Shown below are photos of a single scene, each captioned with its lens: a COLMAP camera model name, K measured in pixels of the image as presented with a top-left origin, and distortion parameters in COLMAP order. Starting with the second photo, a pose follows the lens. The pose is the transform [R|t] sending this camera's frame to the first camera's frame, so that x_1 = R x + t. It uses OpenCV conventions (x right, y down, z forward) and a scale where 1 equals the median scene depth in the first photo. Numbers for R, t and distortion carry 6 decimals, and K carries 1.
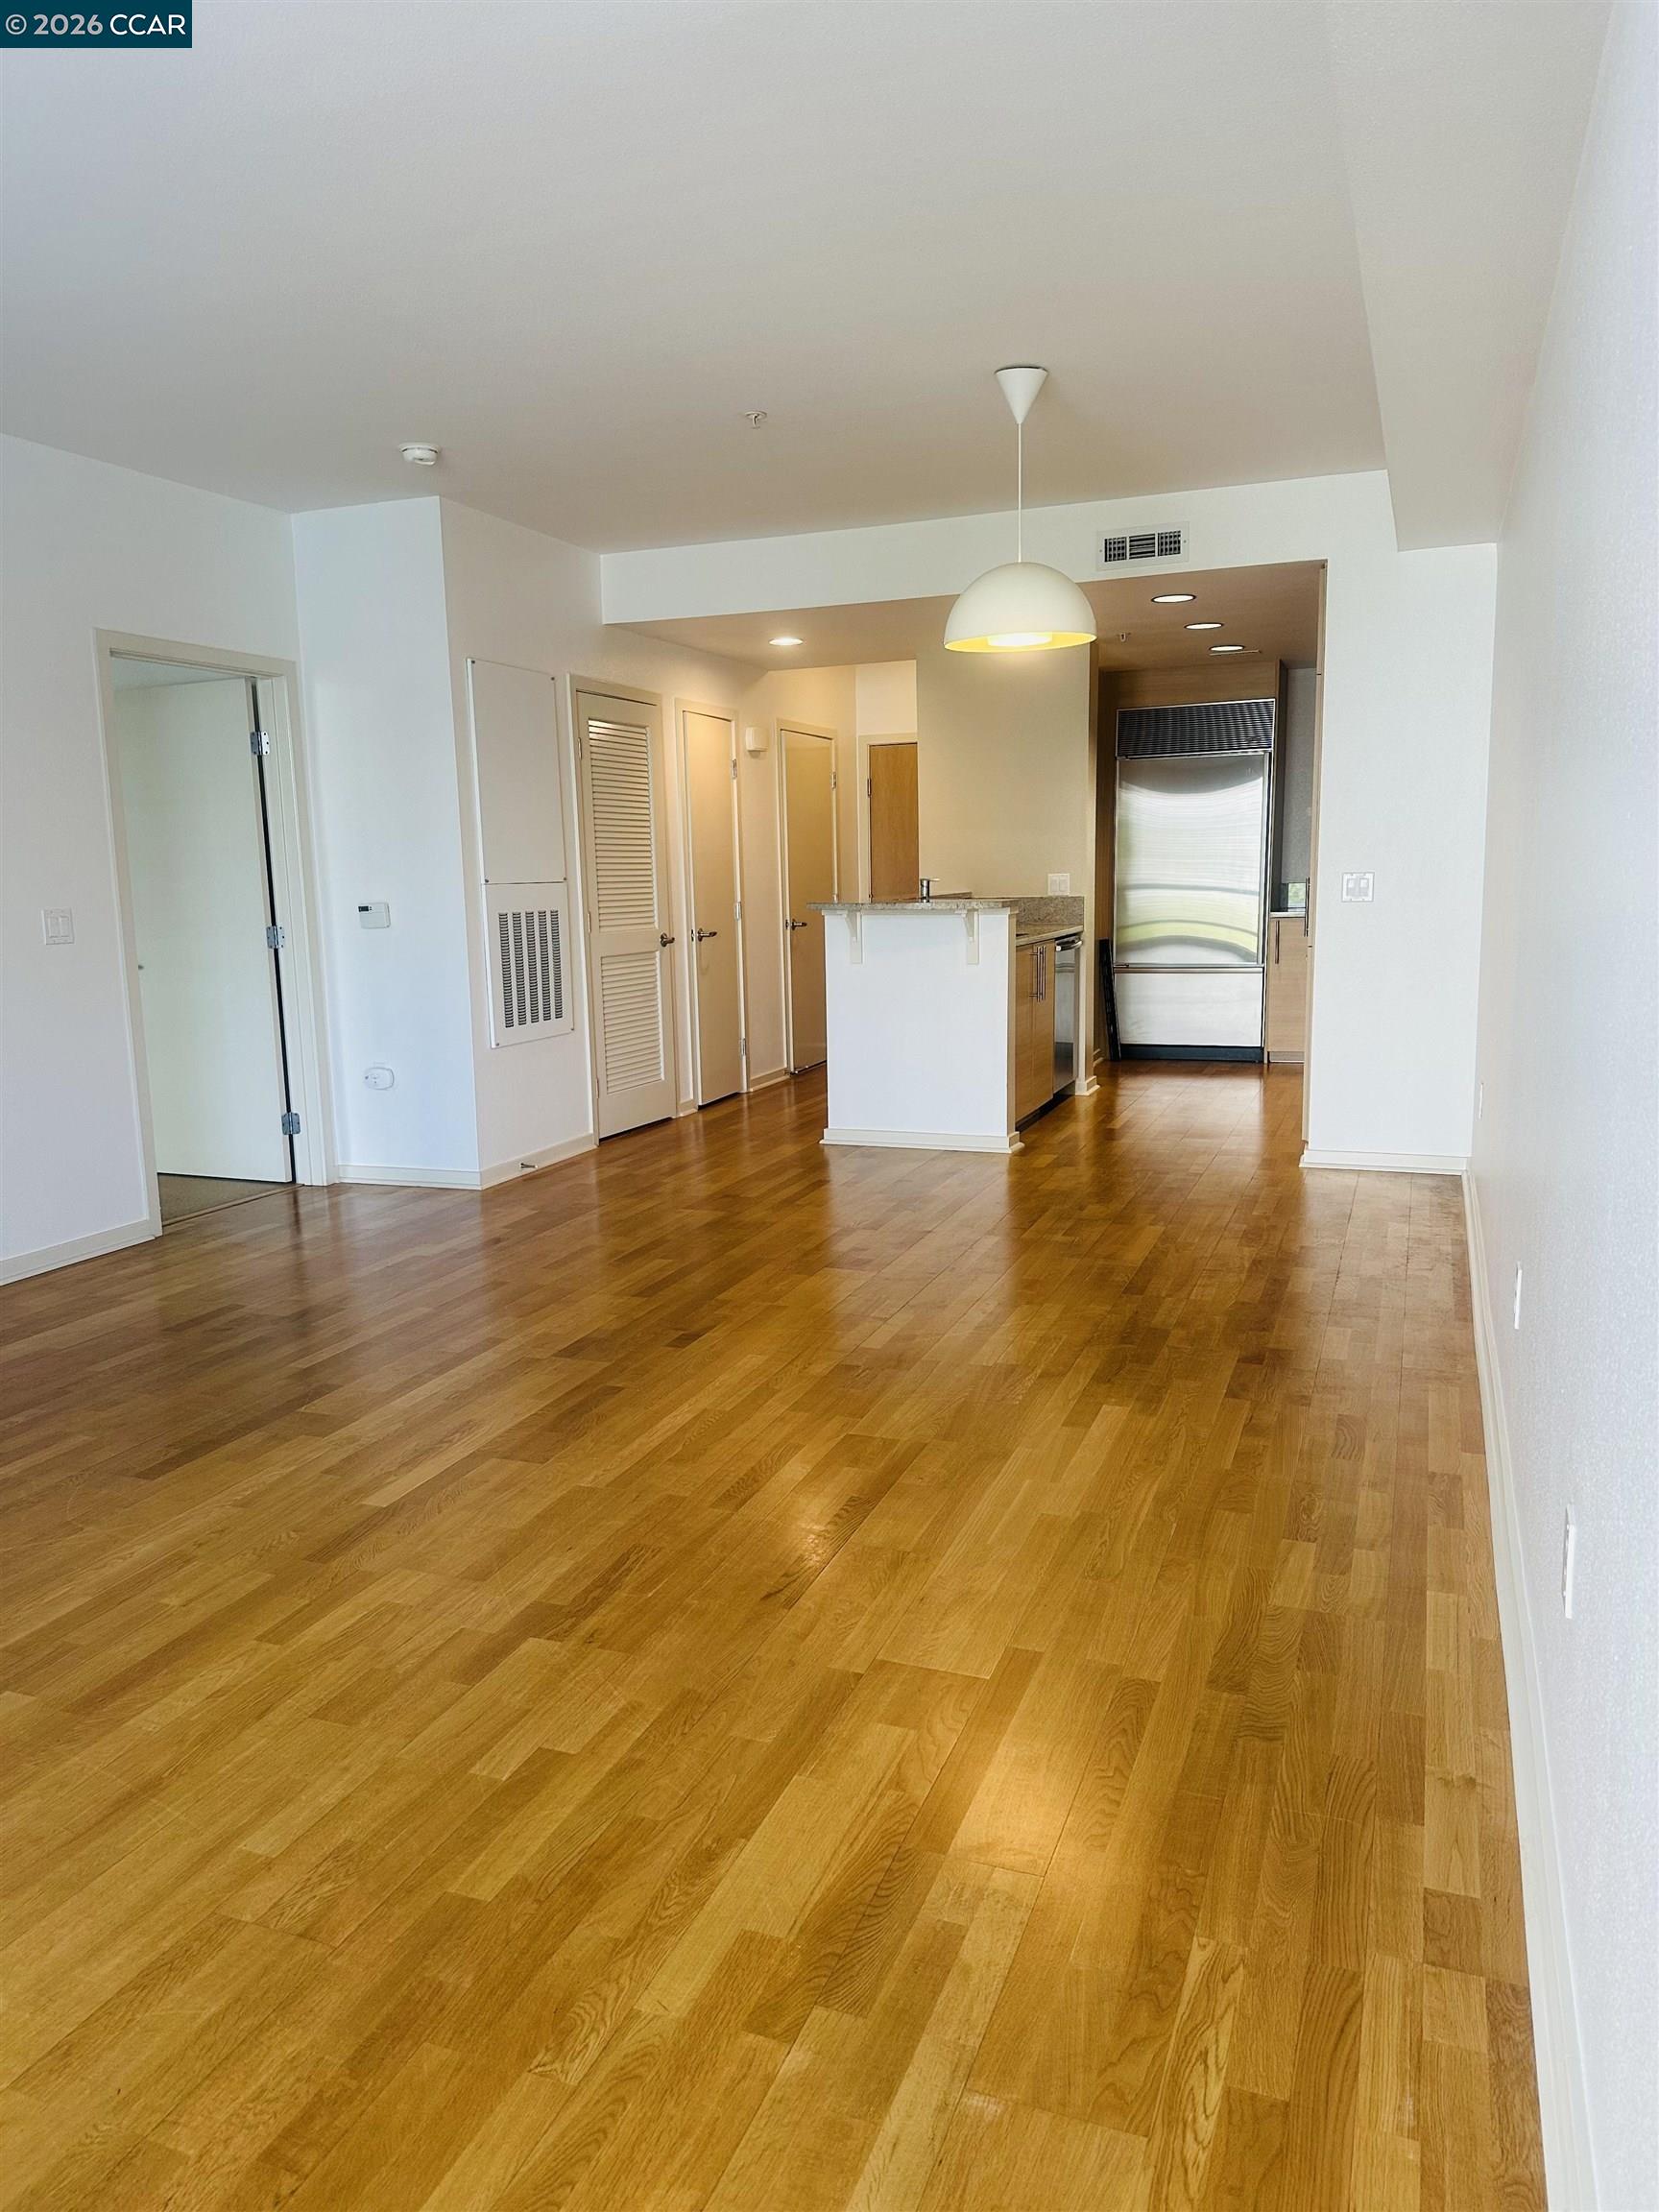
lens RADIAL K [[1556.8, 0, 758.1], [0, 1556.8, 1116.0], [0, 0, 1]] dist [0.005317, -0.001129]
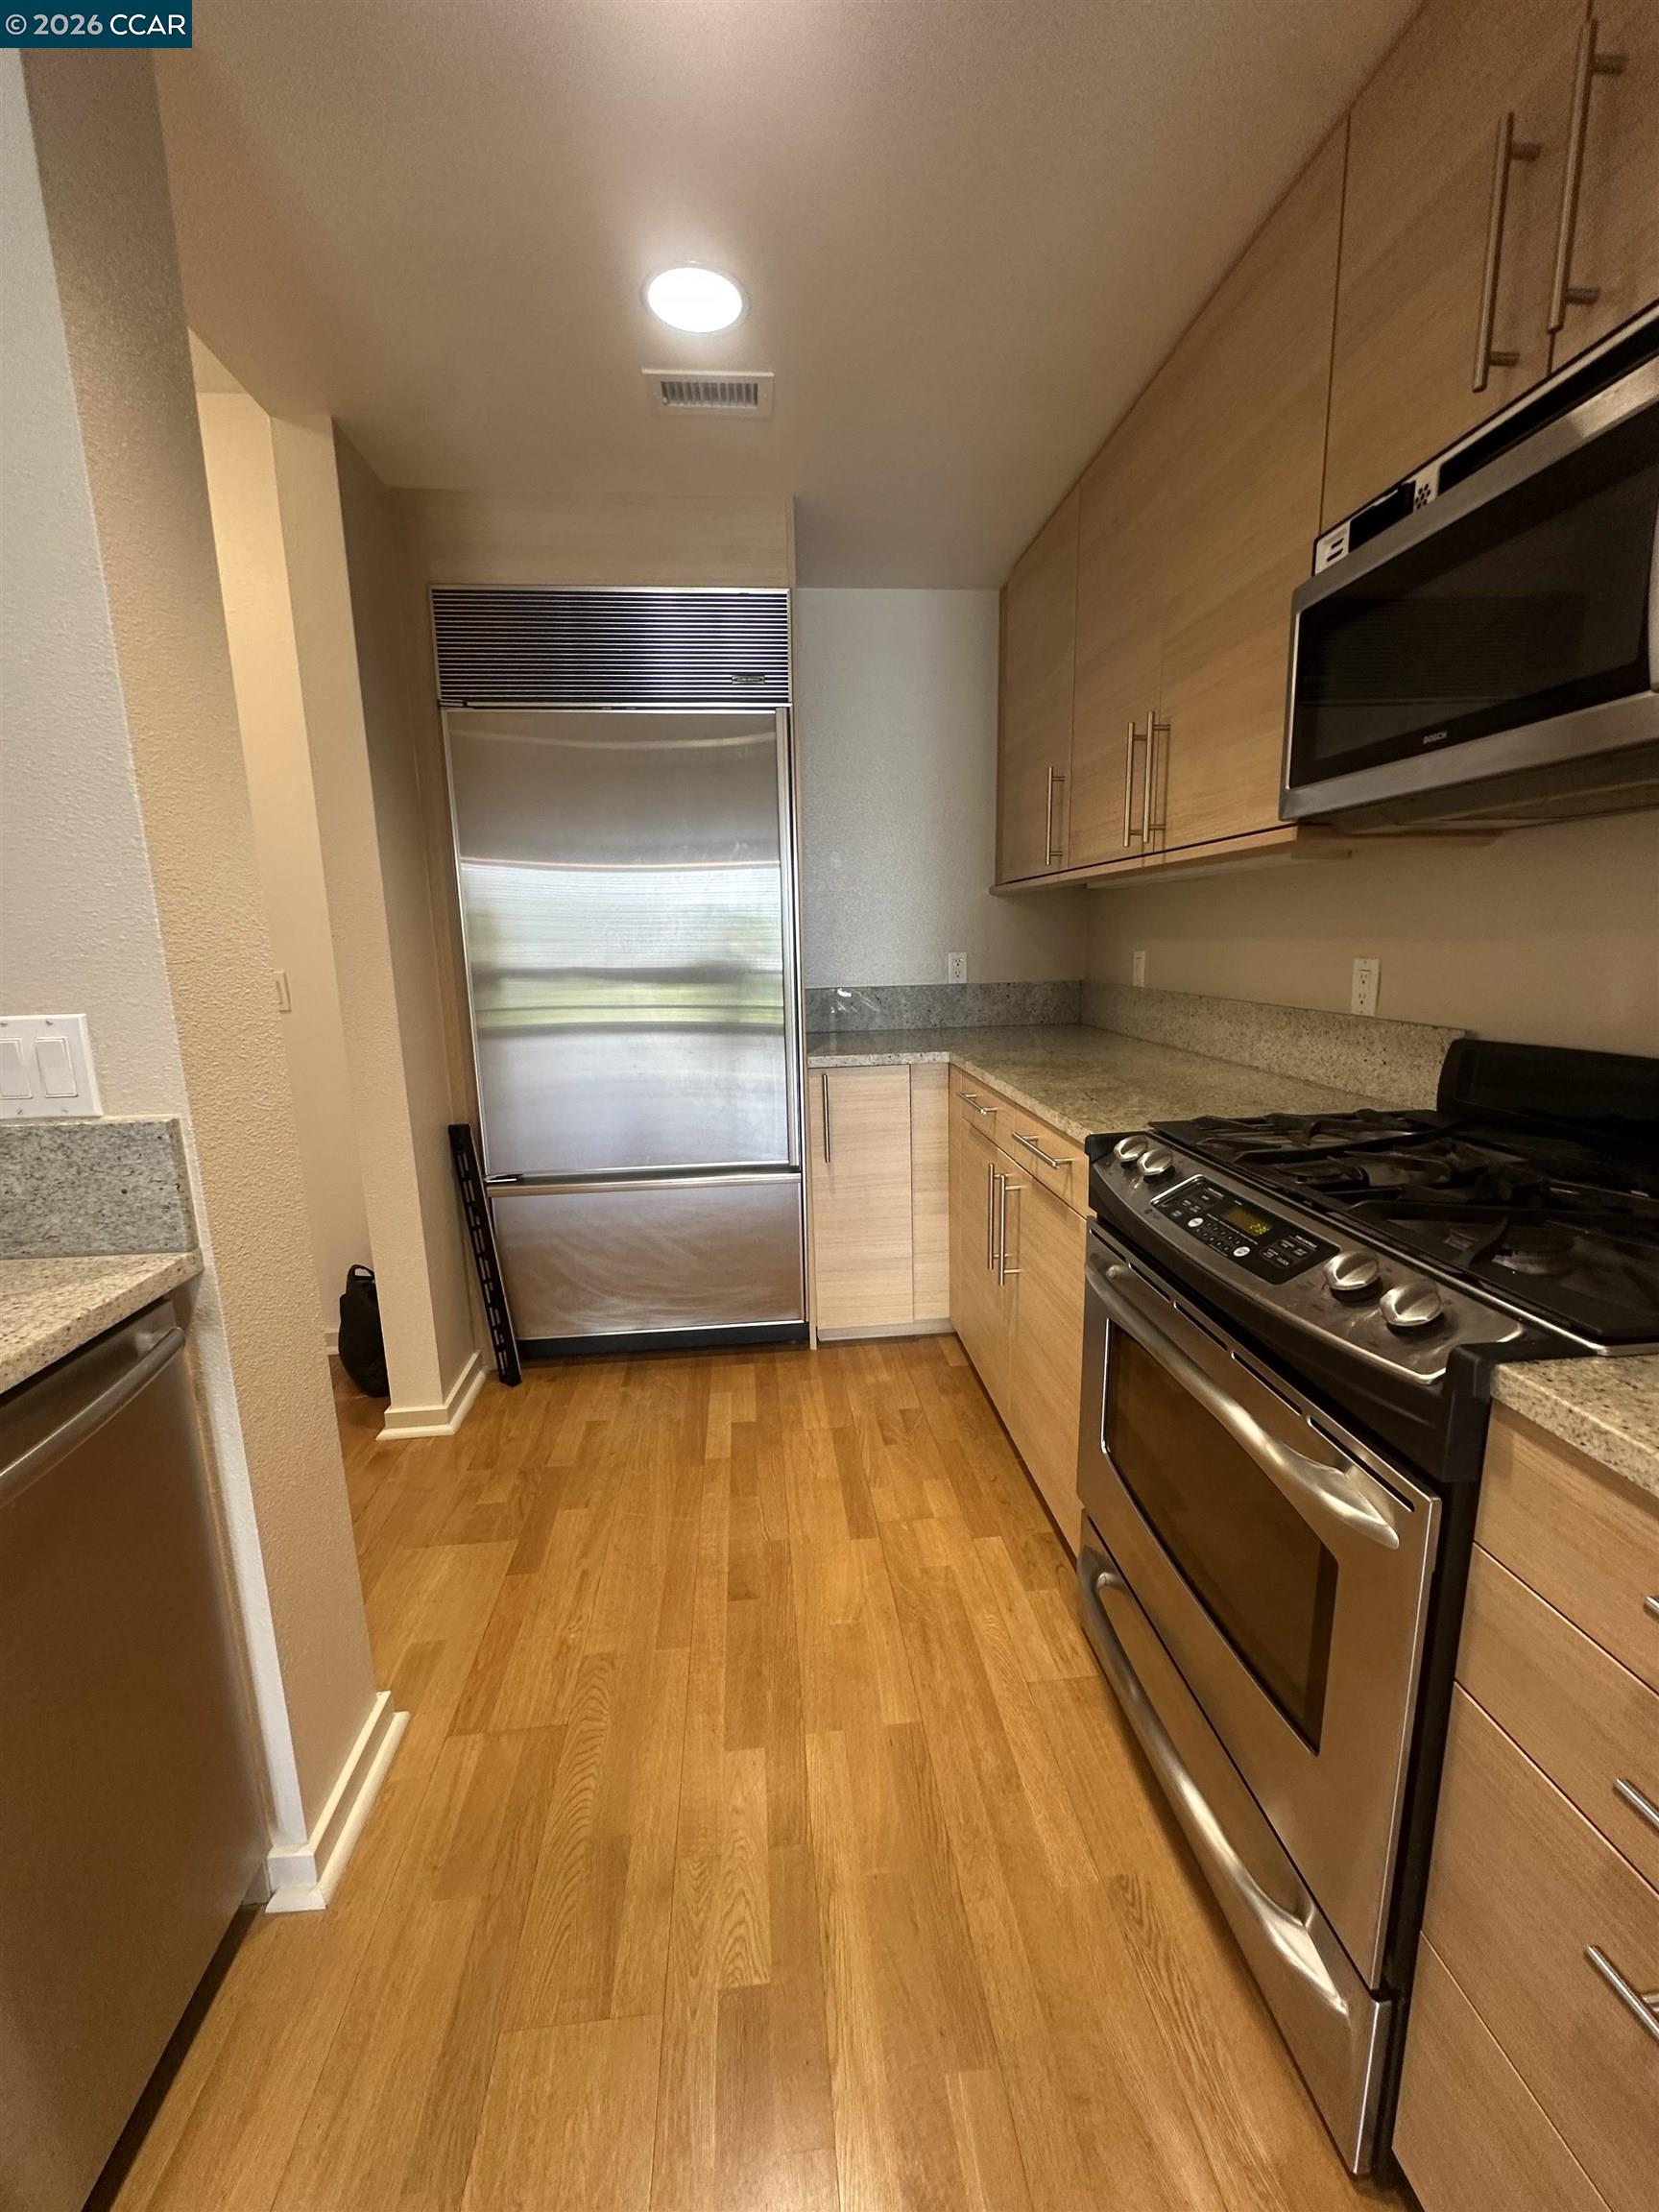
lens RADIAL K [[884.6, 0, 829.5], [0, 884.6, 1106.0], [0, 0, 1]] dist [-0.000834, -0.000188]
pose [[0.877995, -0.079694, 0.471989, 0.220497], [0.068892, 0.996816, 0.040156, -0.135443], [-0.473686, -0.002741, 0.880690, 0.815059]]
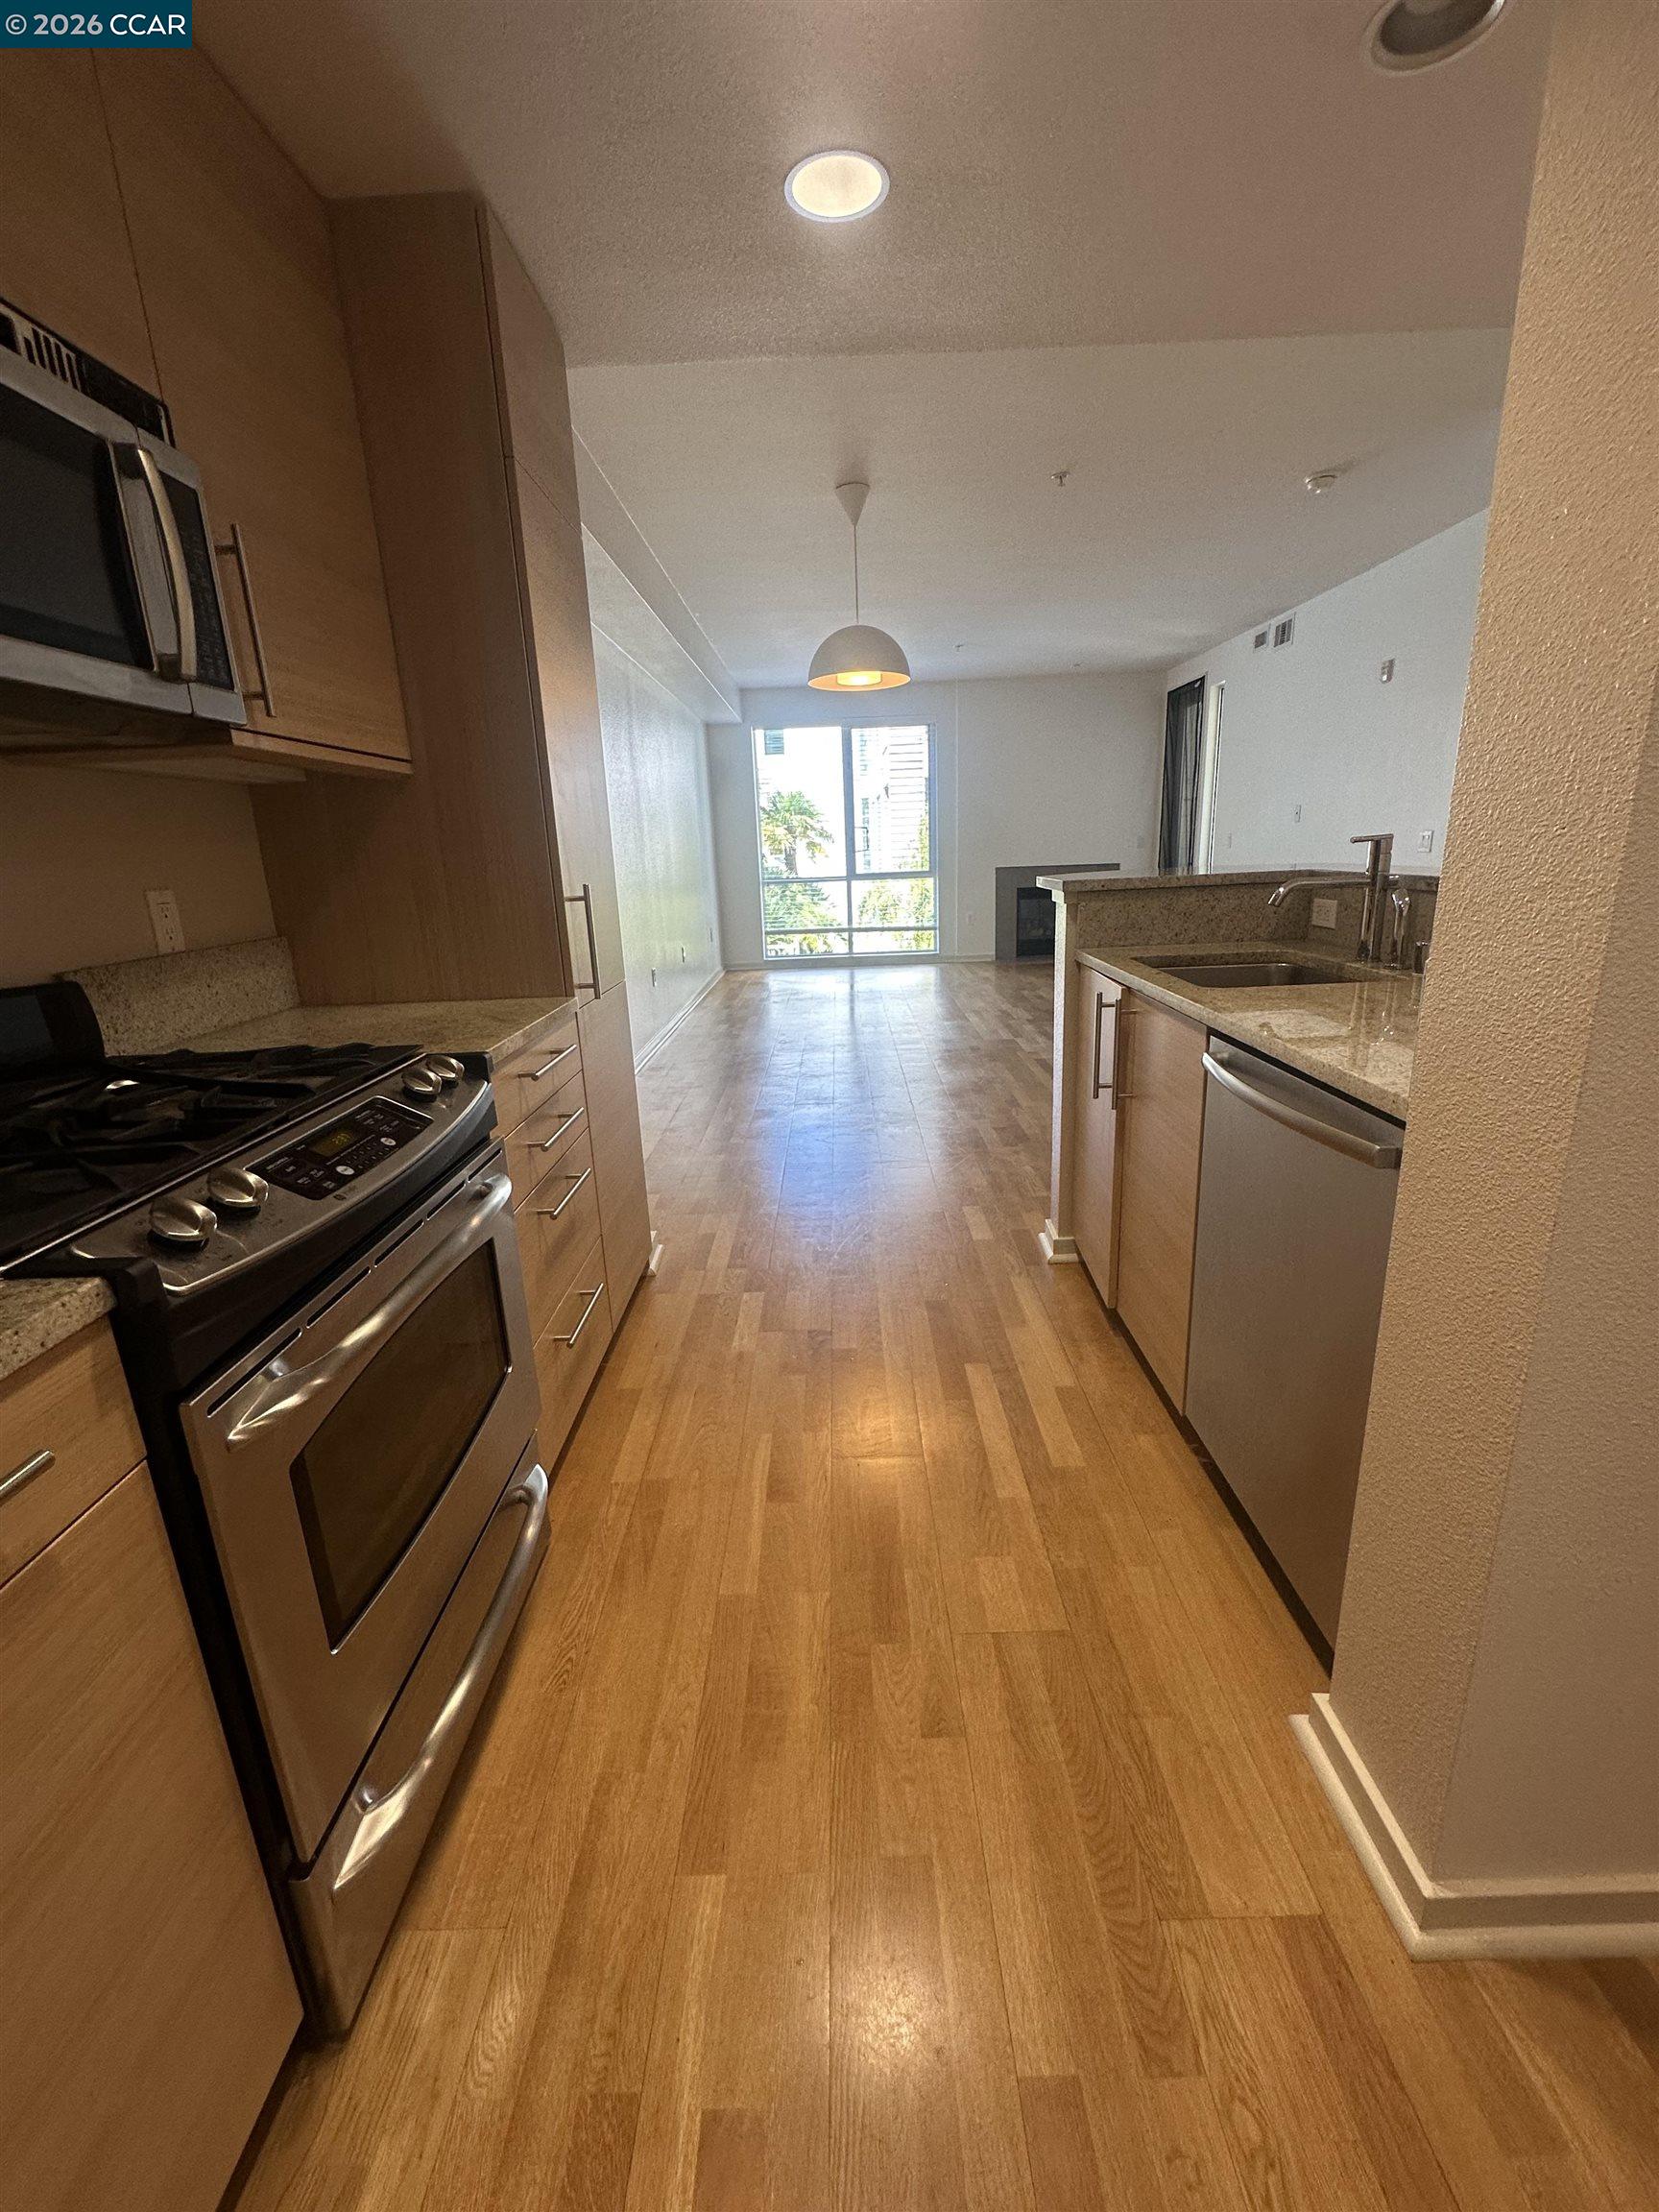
lens RADIAL K [[879.7, 0, 846.5], [0, 879.7, 1090.7], [0, 0, 1]] dist [0.001545, 0.000009]
pose [[-0.908612, 0.173222, -0.380023, 0.309184], [0.003272, 0.912853, 0.408274, -0.165452], [0.417627, 0.369720, -0.829997, 1.021137]]
